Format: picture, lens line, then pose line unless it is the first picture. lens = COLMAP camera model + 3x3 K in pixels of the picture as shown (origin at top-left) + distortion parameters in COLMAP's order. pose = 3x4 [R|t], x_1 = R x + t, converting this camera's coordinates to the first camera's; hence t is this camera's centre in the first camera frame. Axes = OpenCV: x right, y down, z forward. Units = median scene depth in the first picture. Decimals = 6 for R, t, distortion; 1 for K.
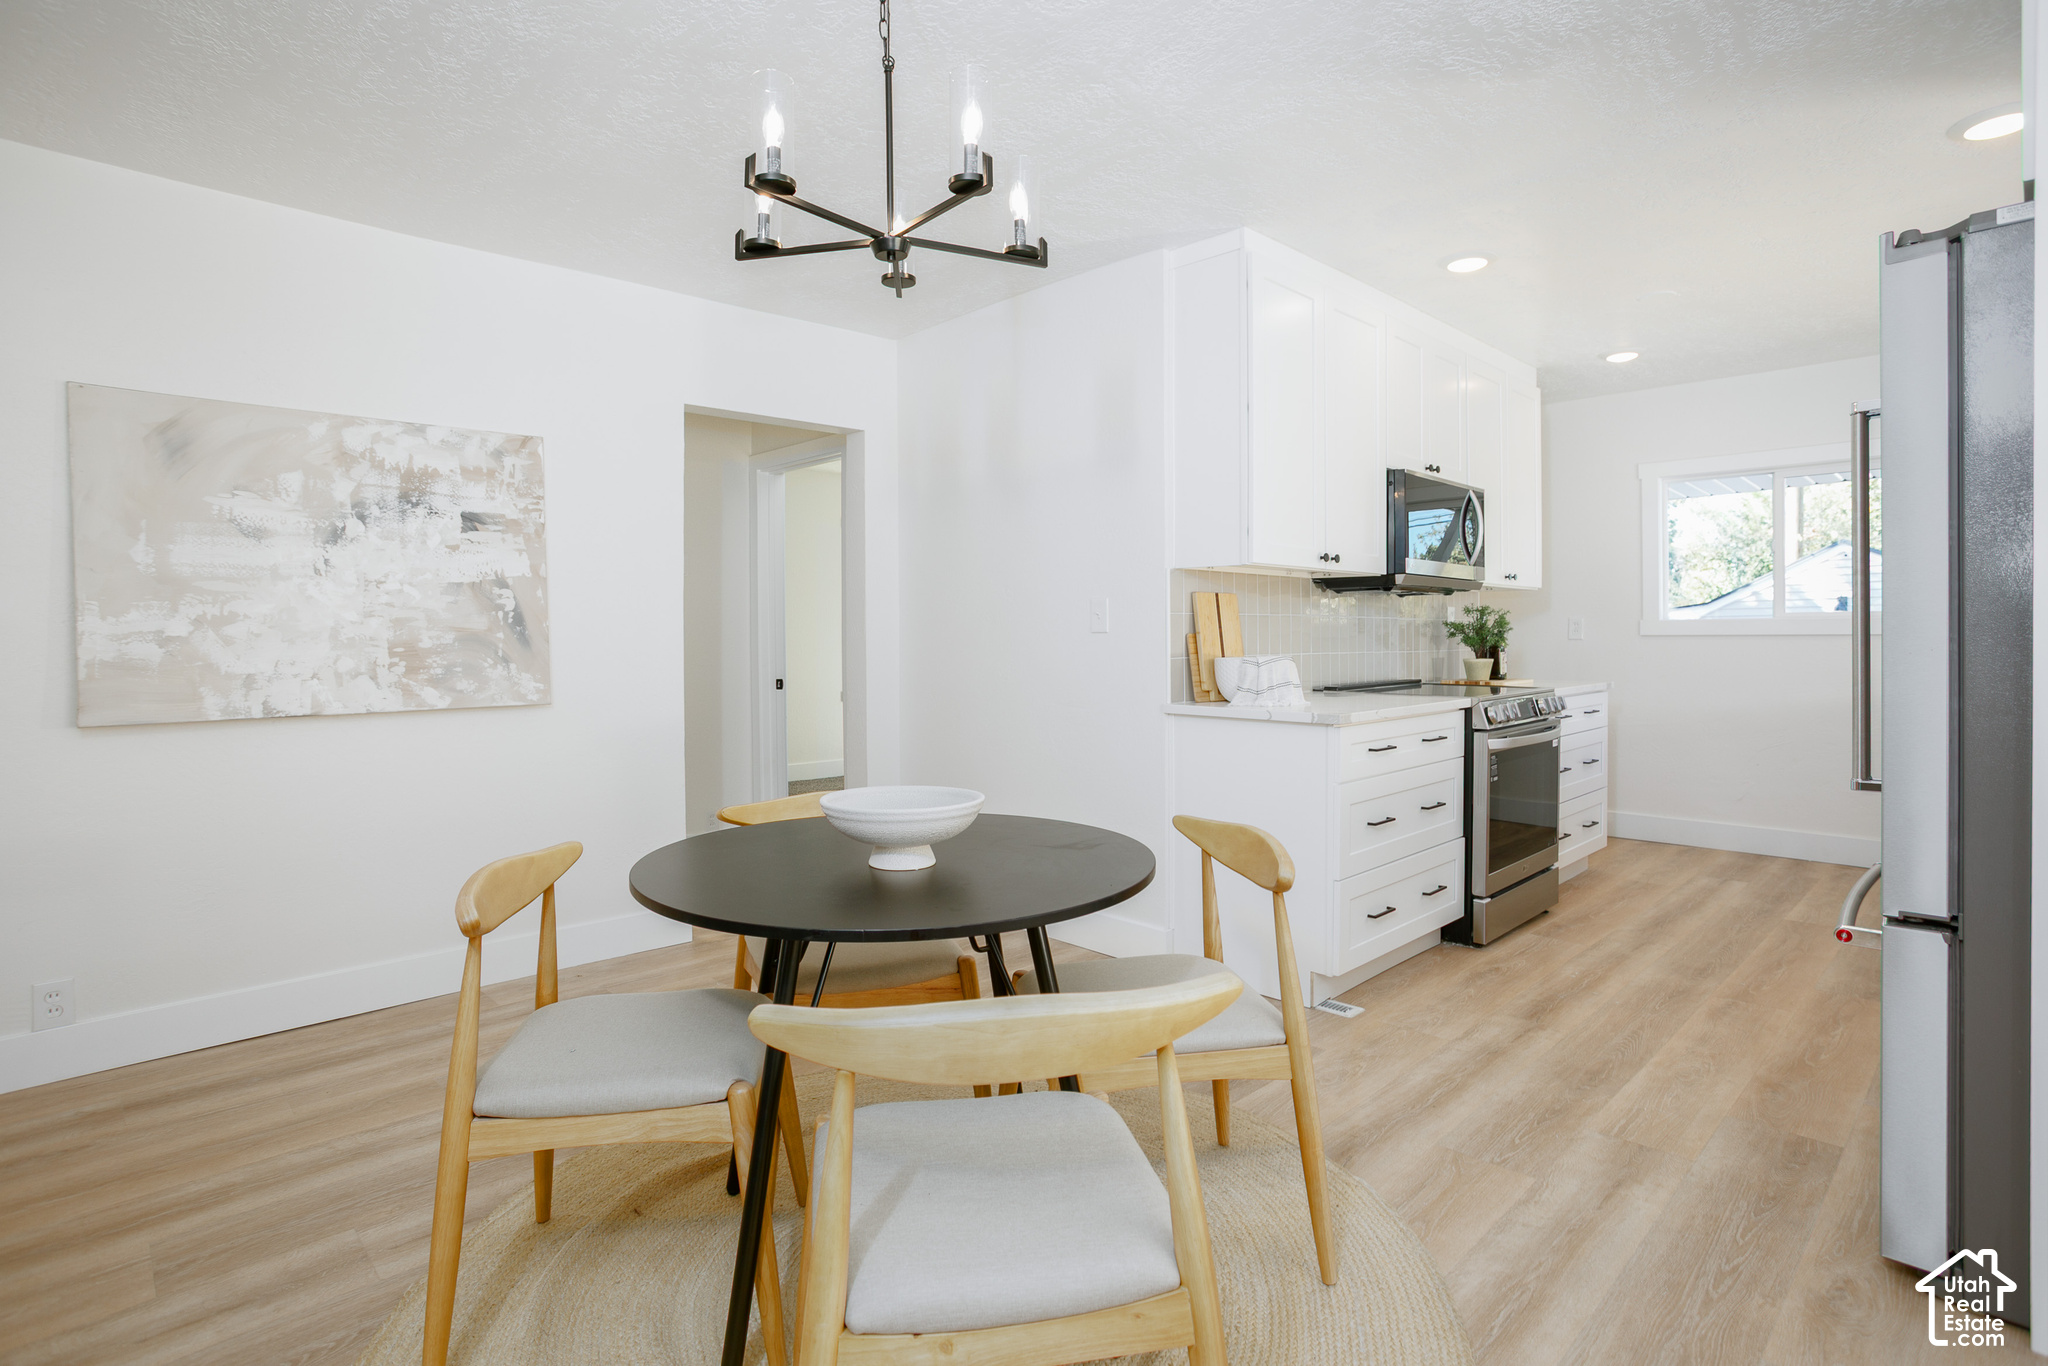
lens RADIAL K [[1027.2, 0, 1030.4], [0, 1027.2, 646.4], [0, 0, 1]] dist [-0.036010, 0.000728]
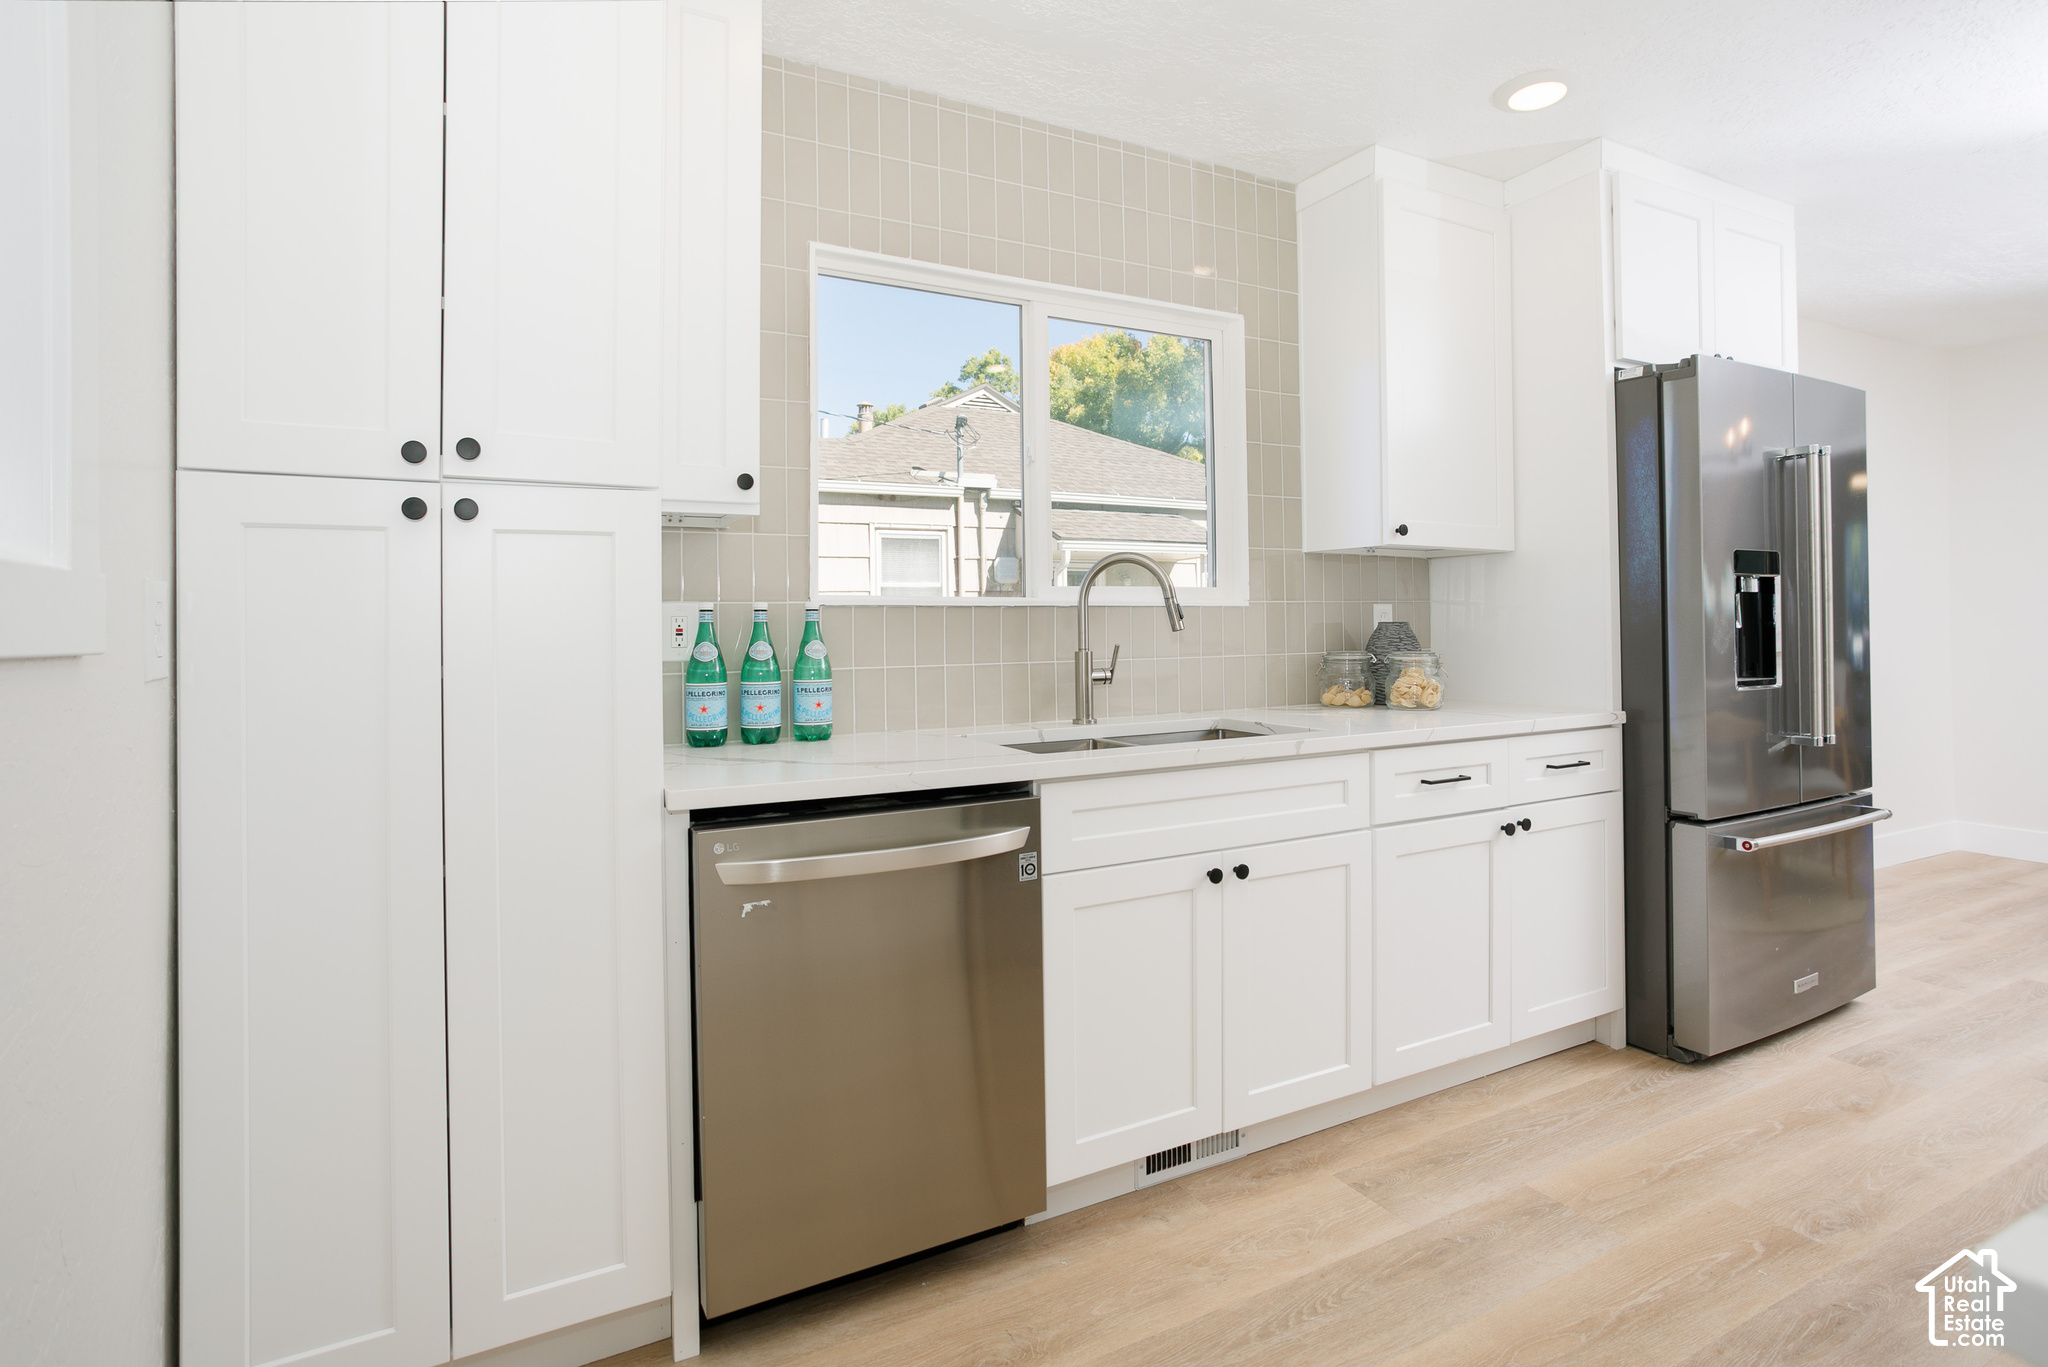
lens RADIAL K [[1005.3, 0, 1020.9], [0, 1005.3, 621.3], [0, 0, 1]] dist [-0.038174, 0.019518]
pose [[-0.955498, 0.021034, 0.294246, 0.743808], [0.020648, 0.999777, -0.004418, -0.016365], [-0.294273, 0.001854, -0.955720, 1.305530]]
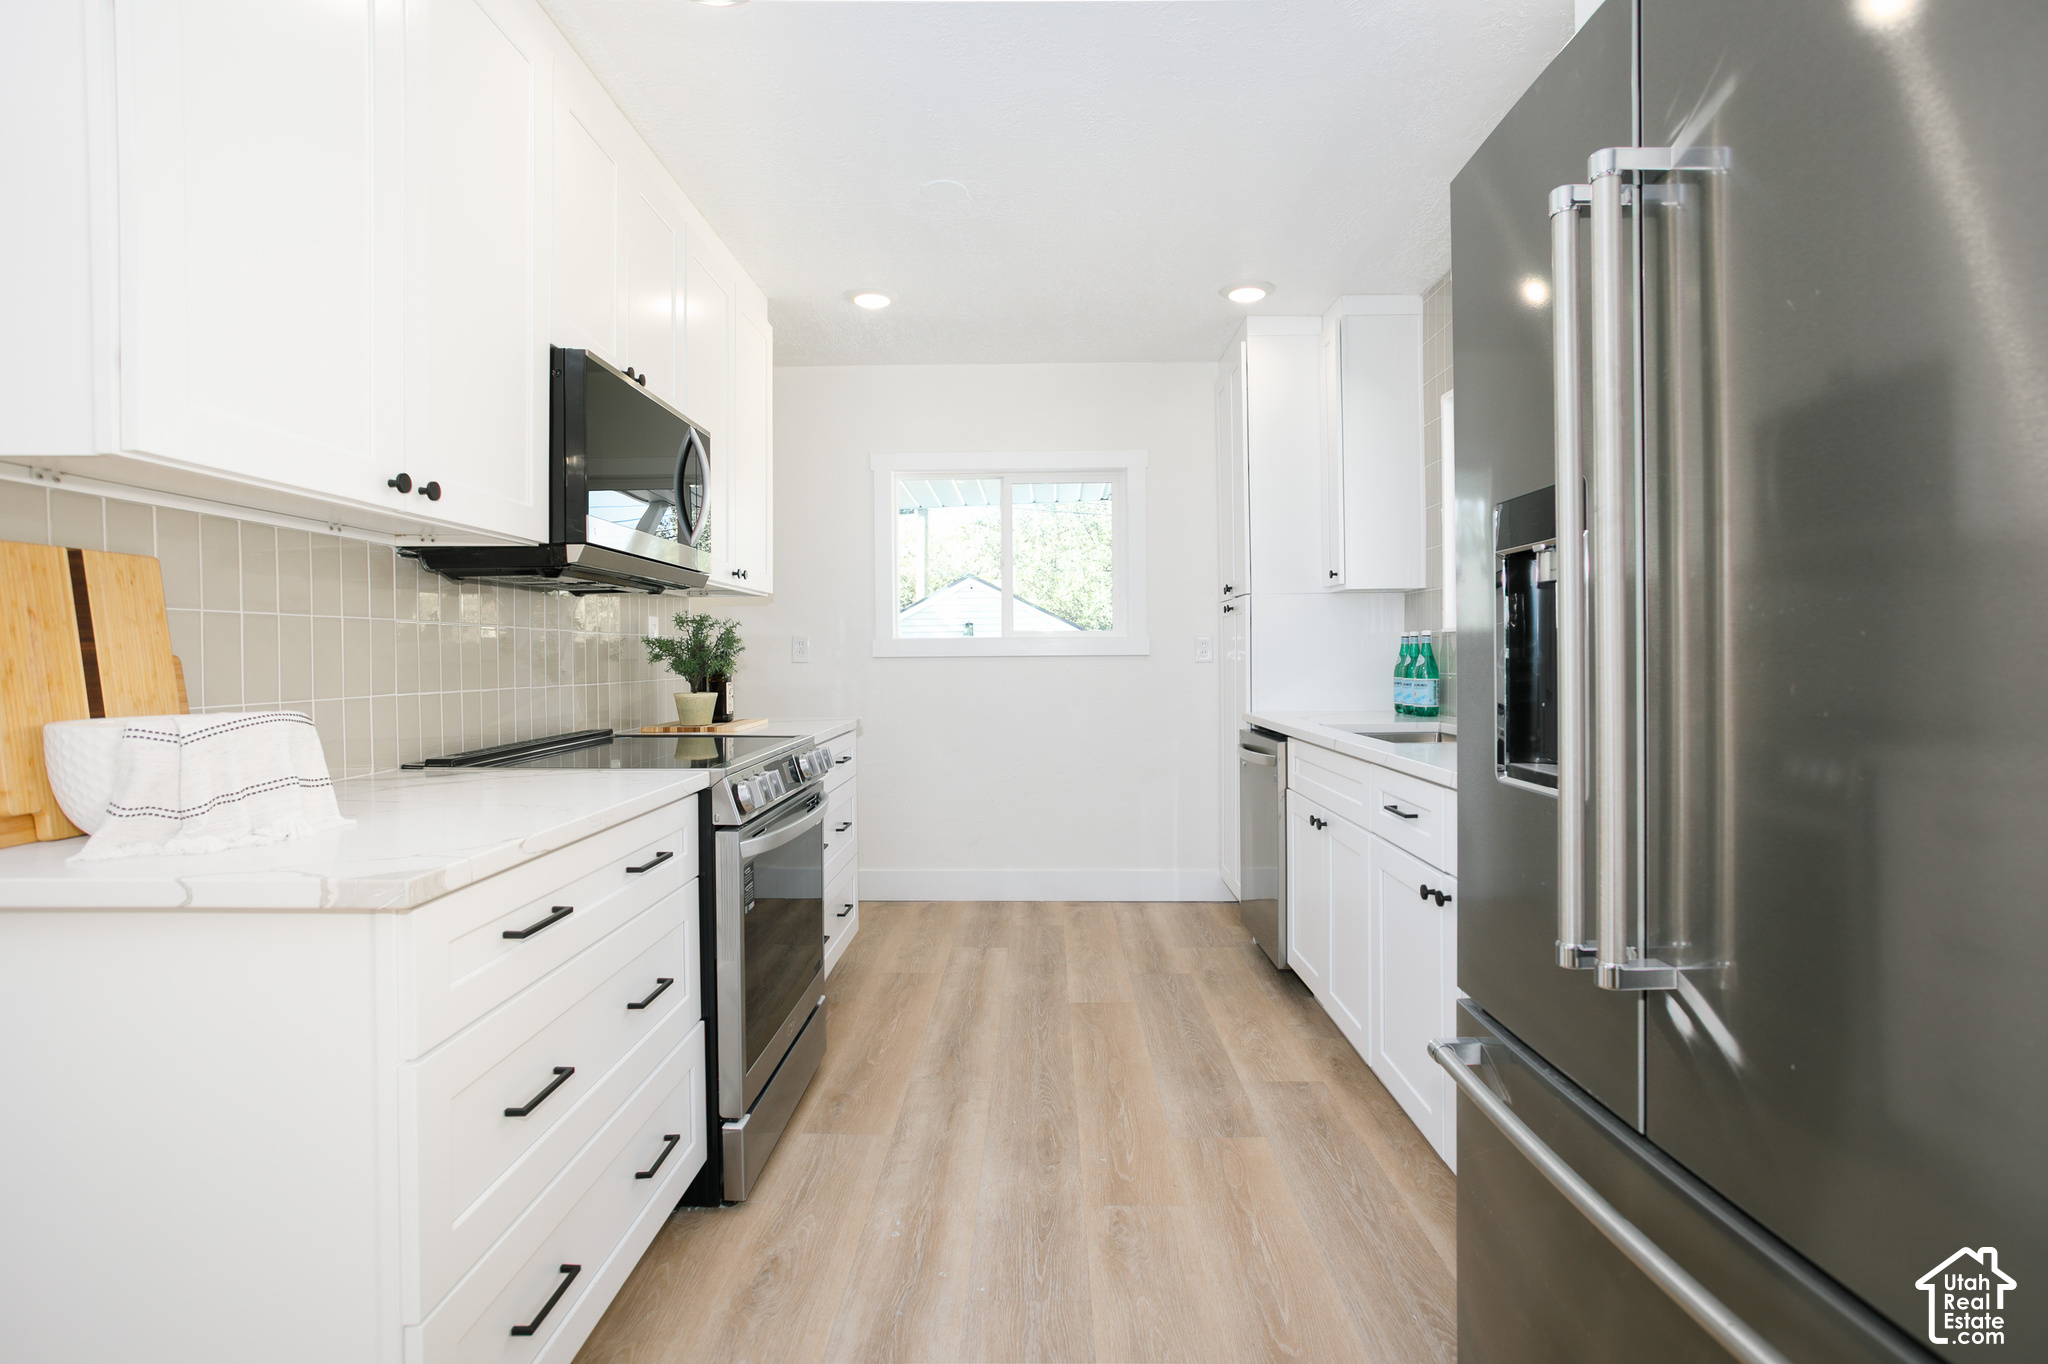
lens RADIAL K [[982.6, 0, 1024.4], [0, 982.6, 668.4], [0, 0, 1]] dist [-0.071245, 0.046020]
pose [[0.712079, -0.009780, 0.702031, 0.164090], [0.010654, 0.999938, 0.003124, -0.004344], [-0.702019, 0.005254, 0.712139, 0.451694]]
